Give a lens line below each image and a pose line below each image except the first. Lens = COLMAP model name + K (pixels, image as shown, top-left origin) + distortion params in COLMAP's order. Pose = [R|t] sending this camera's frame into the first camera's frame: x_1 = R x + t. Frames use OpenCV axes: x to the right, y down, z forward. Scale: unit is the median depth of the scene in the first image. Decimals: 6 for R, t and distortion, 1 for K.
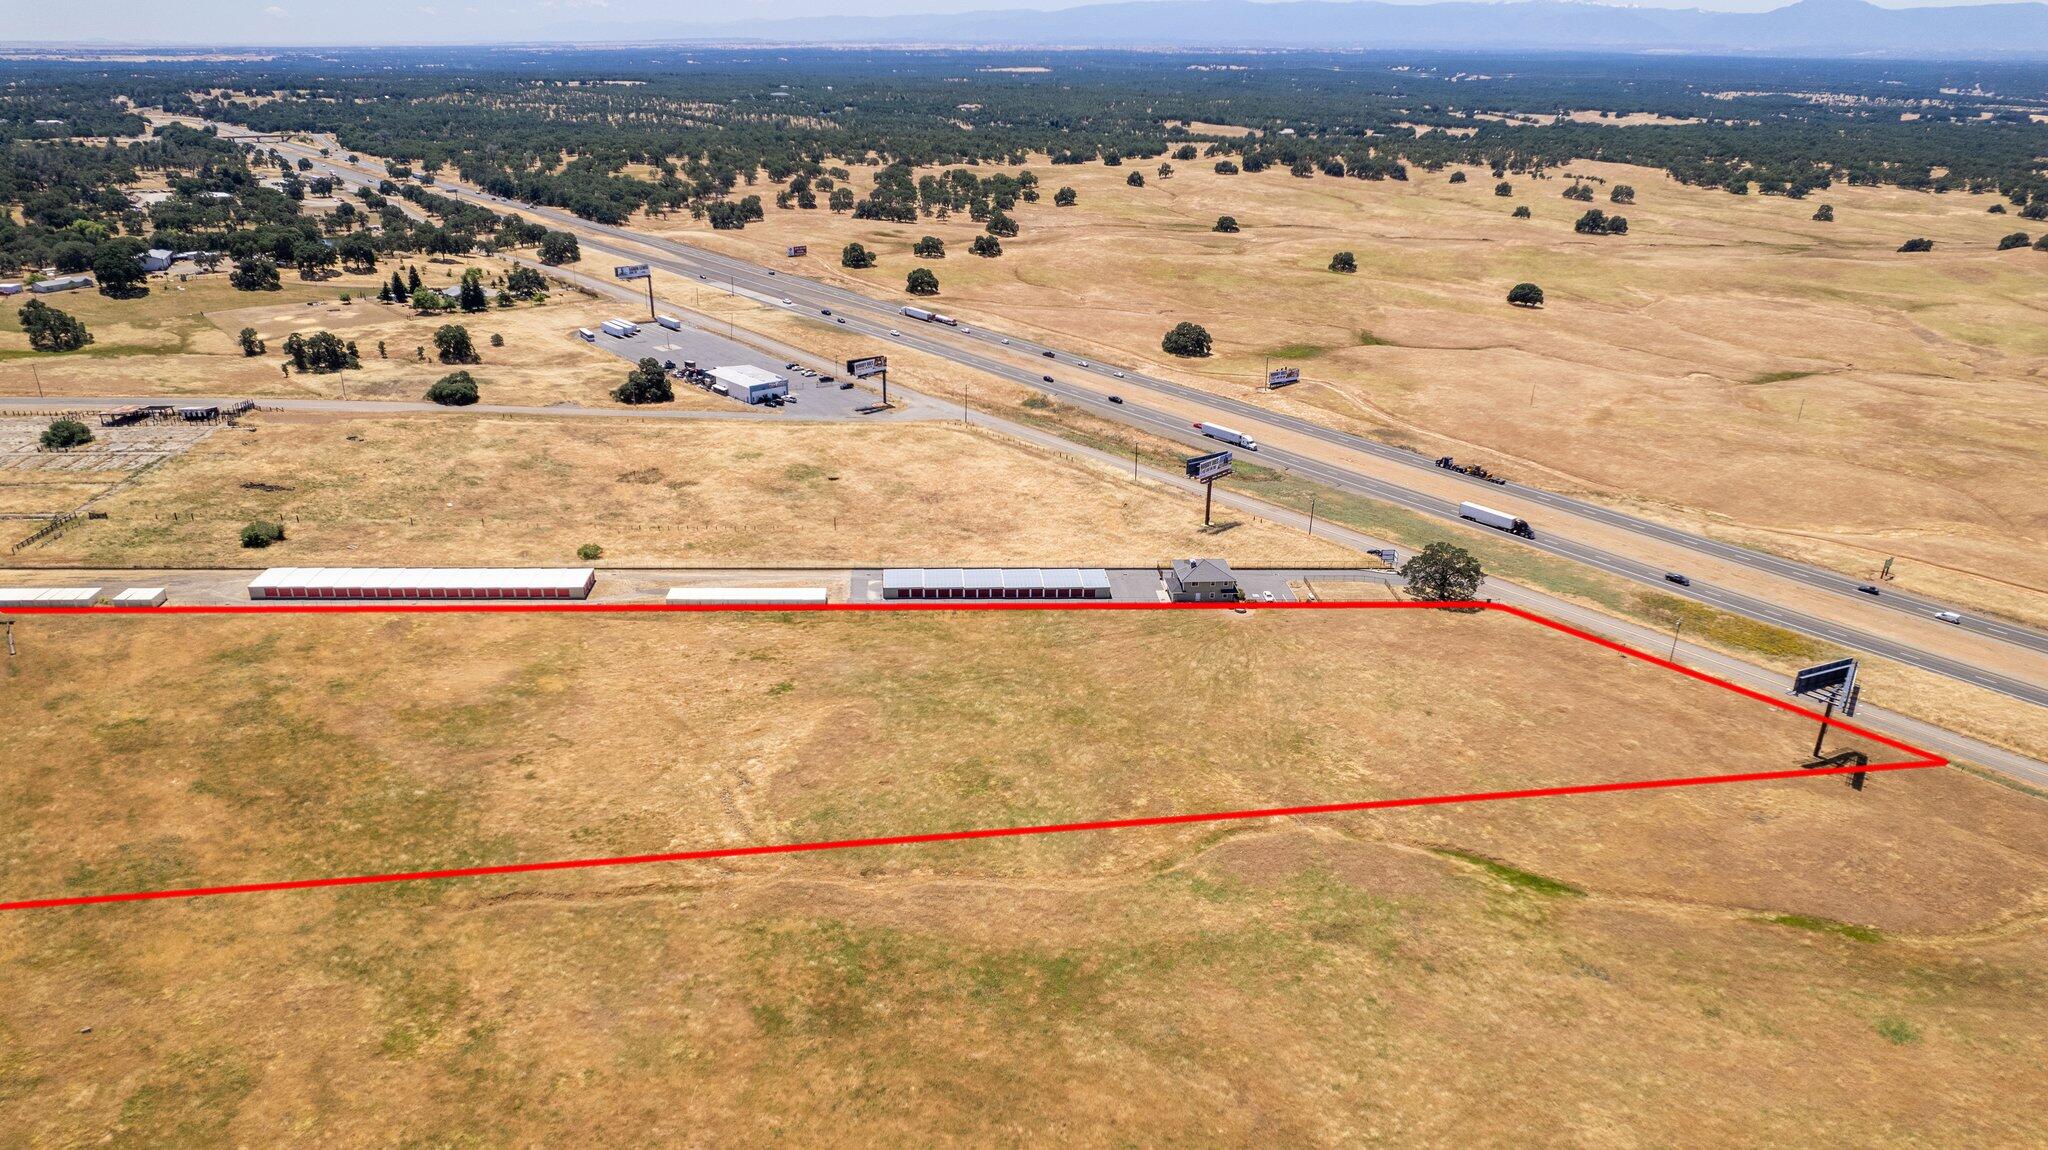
lens RADIAL K [[1322.3, 0, 1012.2], [0, 1322.3, 589.2], [0, 0, 1]] dist [-0.070301, 0.062122]
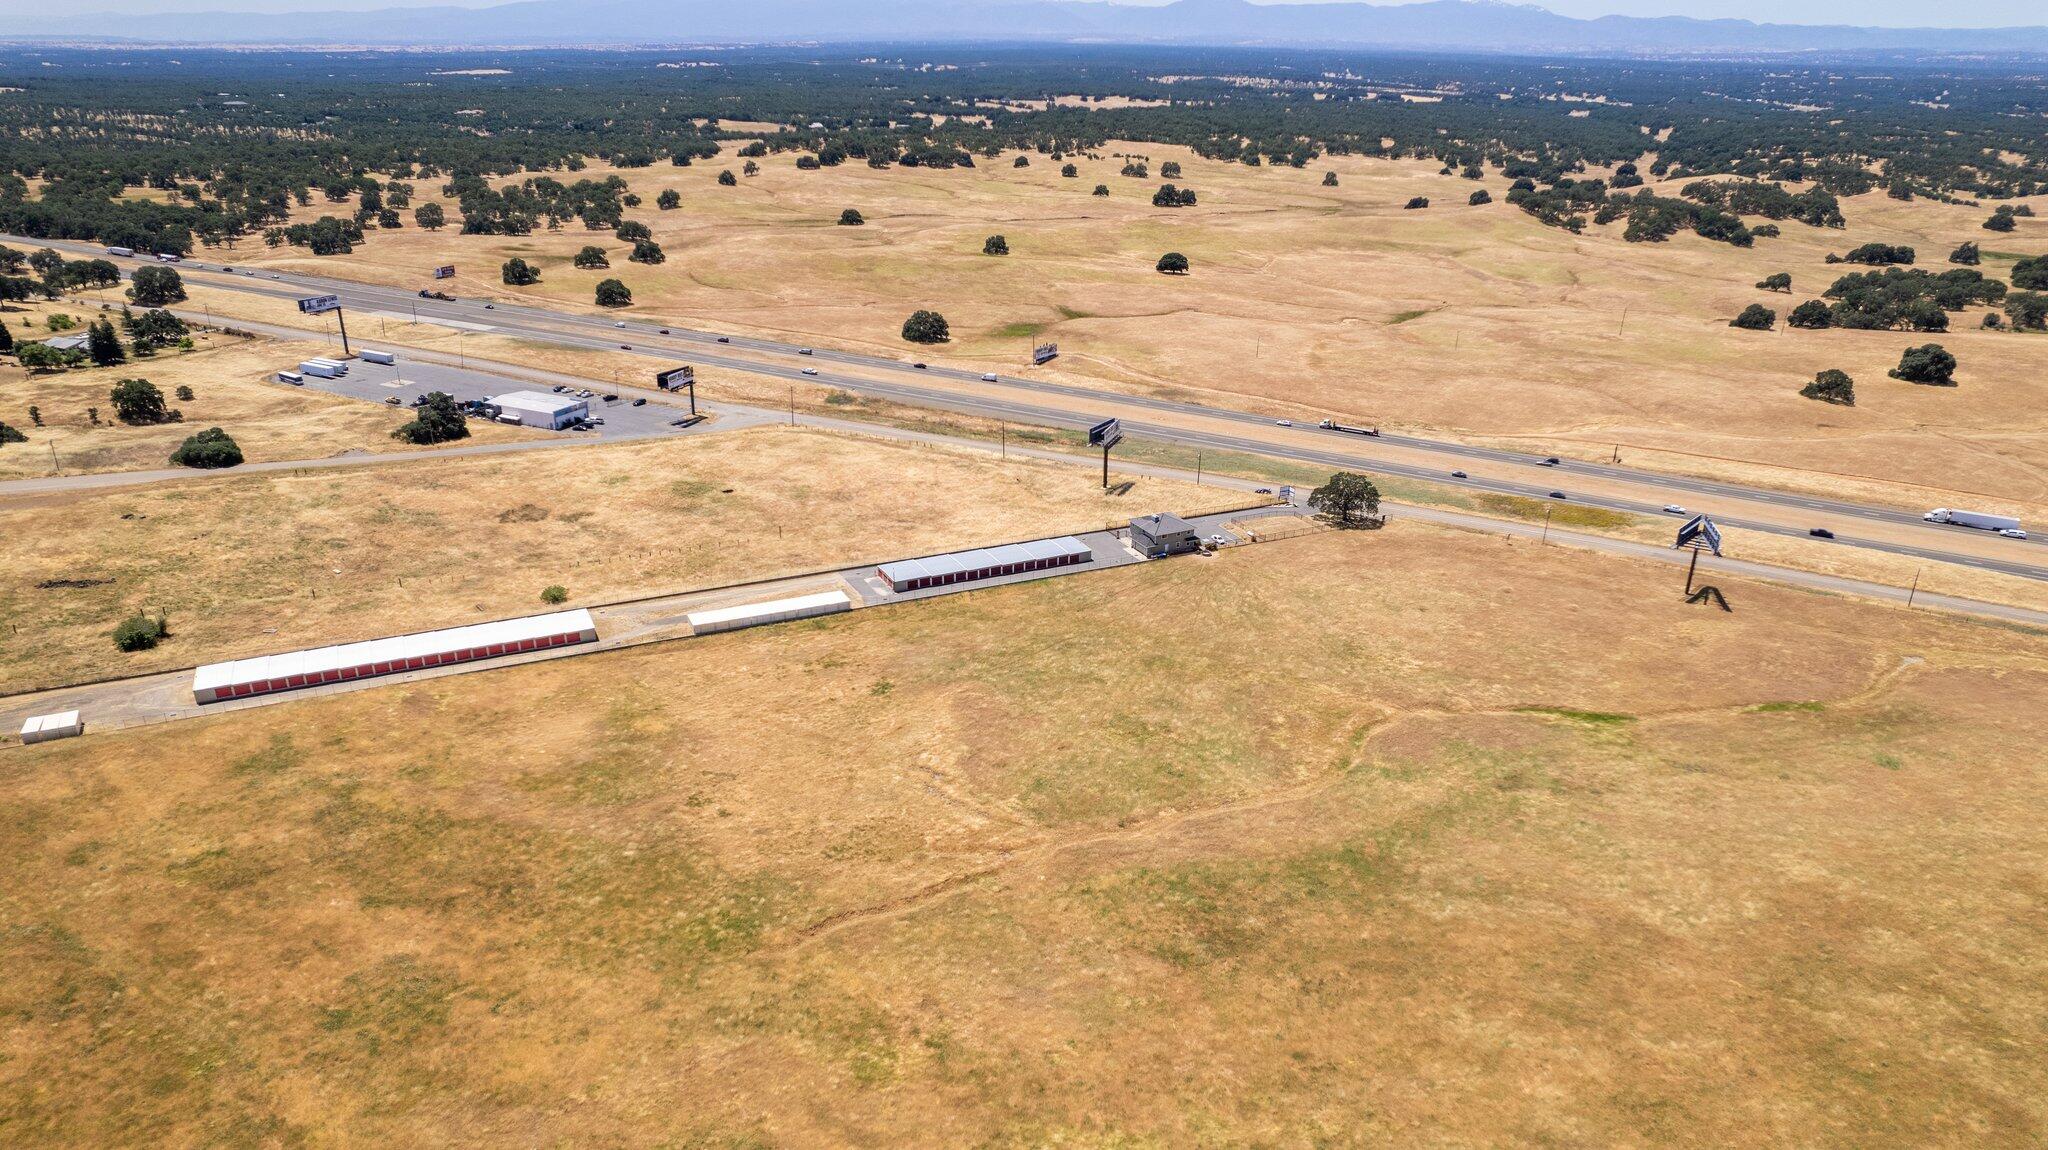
lens RADIAL K [[1322.3, 0, 1023.3], [0, 1322.3, 595.8], [0, 0, 1]] dist [-0.070301, 0.062122]
pose [[0.923294, -0.152322, 0.352599, -0.230267], [0.149584, 0.988123, 0.035176, -0.007129], [-0.353769, 0.020266, 0.935113, 0.012146]]
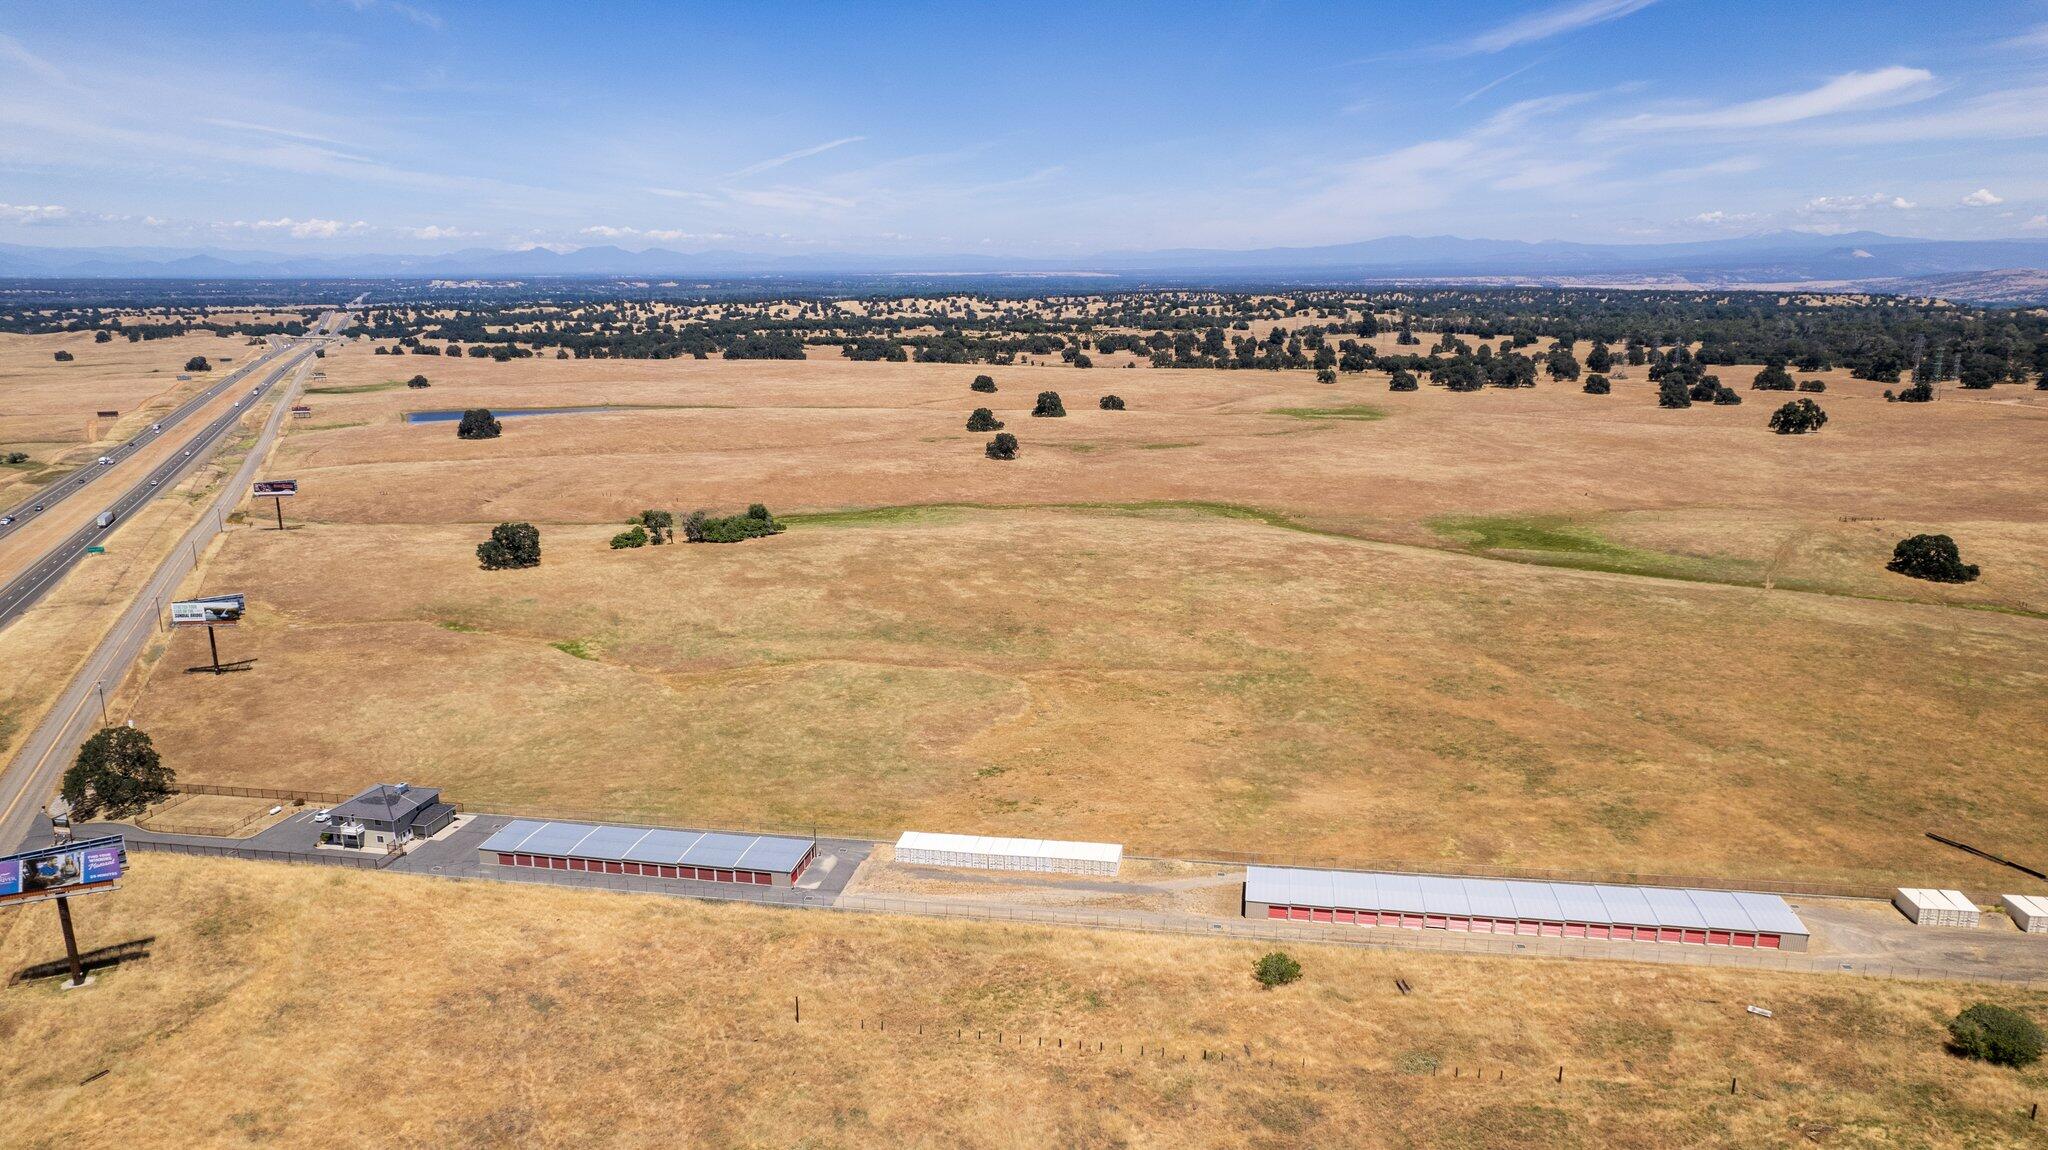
lens RADIAL K [[1322.3, 0, 1035.4], [0, 1322.3, 575.4], [0, 0, 1]] dist [-0.070301, 0.062122]
pose [[-0.969567, -0.067687, 0.235285, -0.229047], [0.084756, 0.808803, 0.581940, -0.319646], [-0.229689, 0.584171, -0.778452, 0.902287]]
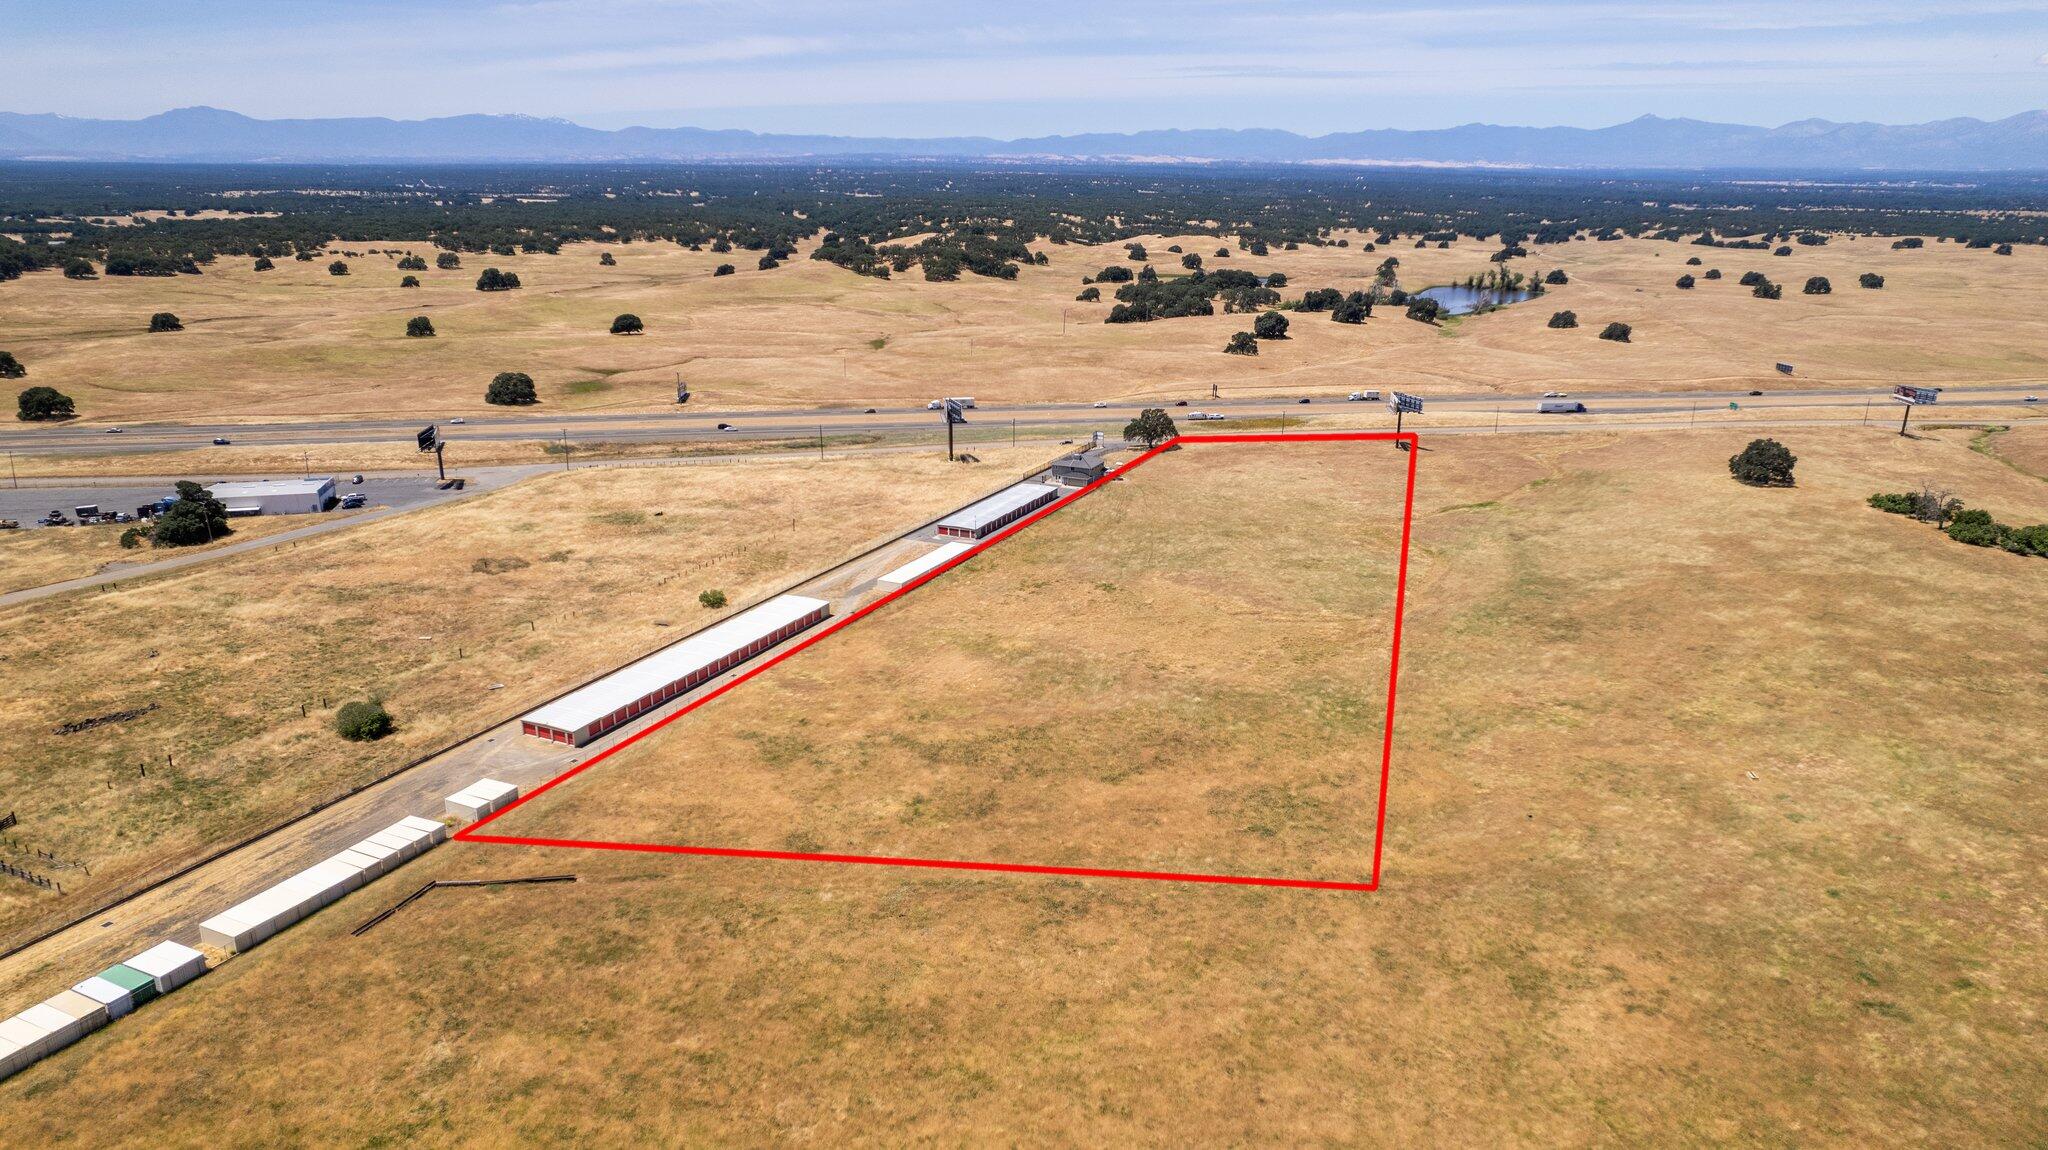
lens RADIAL K [[1322.3, 0, 1031.2], [0, 1322.3, 573.0], [0, 0, 1]] dist [-0.070301, 0.062122]
pose [[0.474364, -0.272995, 0.836931, -0.634559], [0.342687, 0.932976, 0.110093, -0.045833], [-0.810891, 0.234581, 0.536122, 0.241827]]
